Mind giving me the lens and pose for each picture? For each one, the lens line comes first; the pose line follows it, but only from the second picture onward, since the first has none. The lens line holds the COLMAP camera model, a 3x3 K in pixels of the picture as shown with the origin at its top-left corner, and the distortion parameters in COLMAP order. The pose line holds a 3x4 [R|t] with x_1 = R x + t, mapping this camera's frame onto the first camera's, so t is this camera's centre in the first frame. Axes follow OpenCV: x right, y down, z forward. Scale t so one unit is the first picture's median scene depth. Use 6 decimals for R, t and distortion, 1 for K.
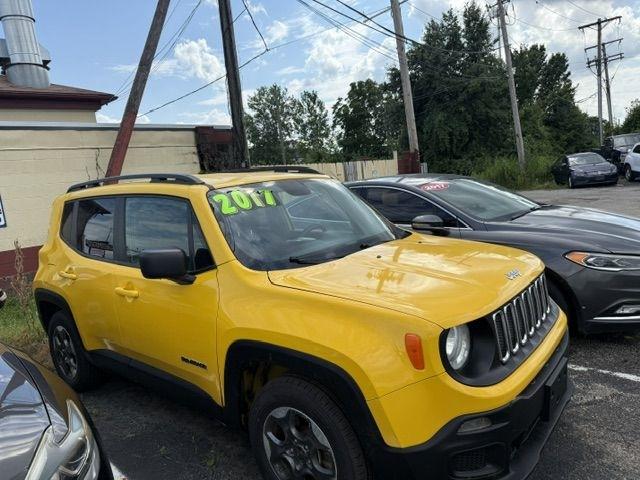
lens RADIAL K [[454.9, 0, 320.0], [0, 454.9, 240.0], [0, 0, 1]] dist [0.052489, -0.066560]
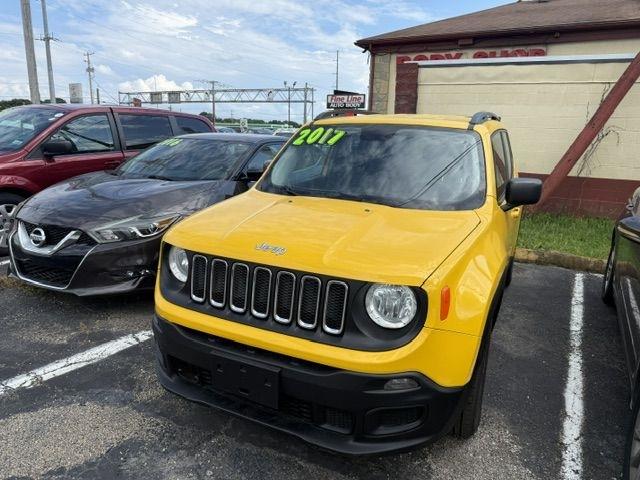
lens RADIAL K [[459.0, 0, 320.5], [0, 459.0, 237.2], [0, 0, 1]] dist [0.029590, -0.041409]
pose [[0.231531, 0.321893, -0.918030, 0.462007], [-0.192792, 0.940137, 0.281021, -0.078947], [0.953533, 0.111923, 0.279729, 0.307623]]
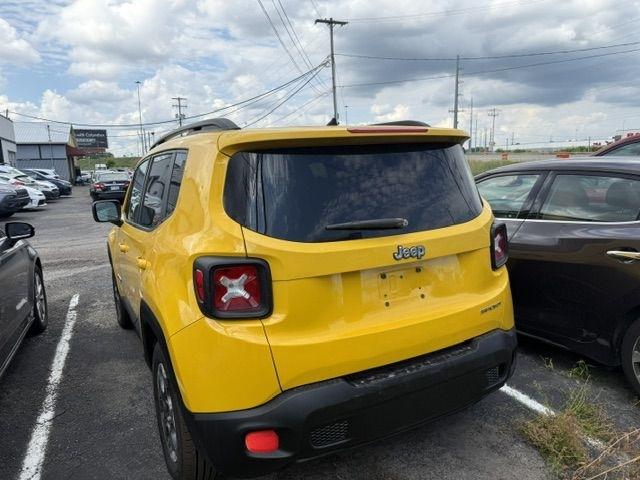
lens RADIAL K [[459.0, 0, 320.5], [0, 459.0, 237.2], [0, 0, 1]] dist [0.029590, -0.041409]
pose [[-0.912969, 0.075737, 0.400939, -0.423401], [0.184586, 0.952987, 0.240298, -0.086008], [-0.363891, 0.293393, -0.884027, 1.065162]]
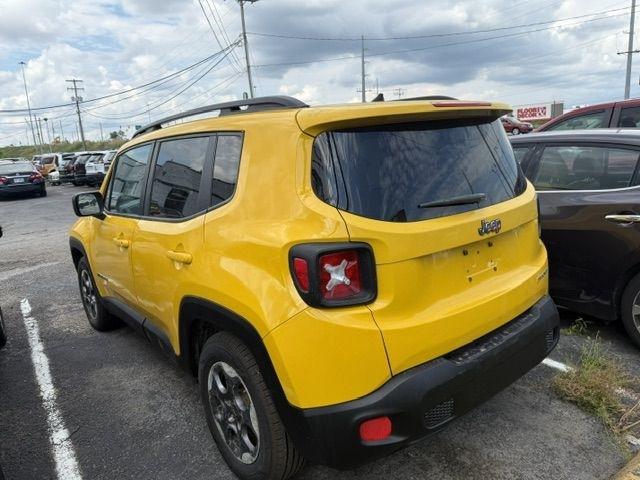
lens RADIAL K [[458.6, 0, 314.5], [0, 458.6, 236.2], [0, 0, 1]] dist [0.027936, -0.038672]
pose [[-0.961372, 0.121682, 0.246896, -0.319466], [0.196610, 0.931322, 0.306568, -0.103226], [-0.192636, 0.343268, -0.919271, 1.084008]]
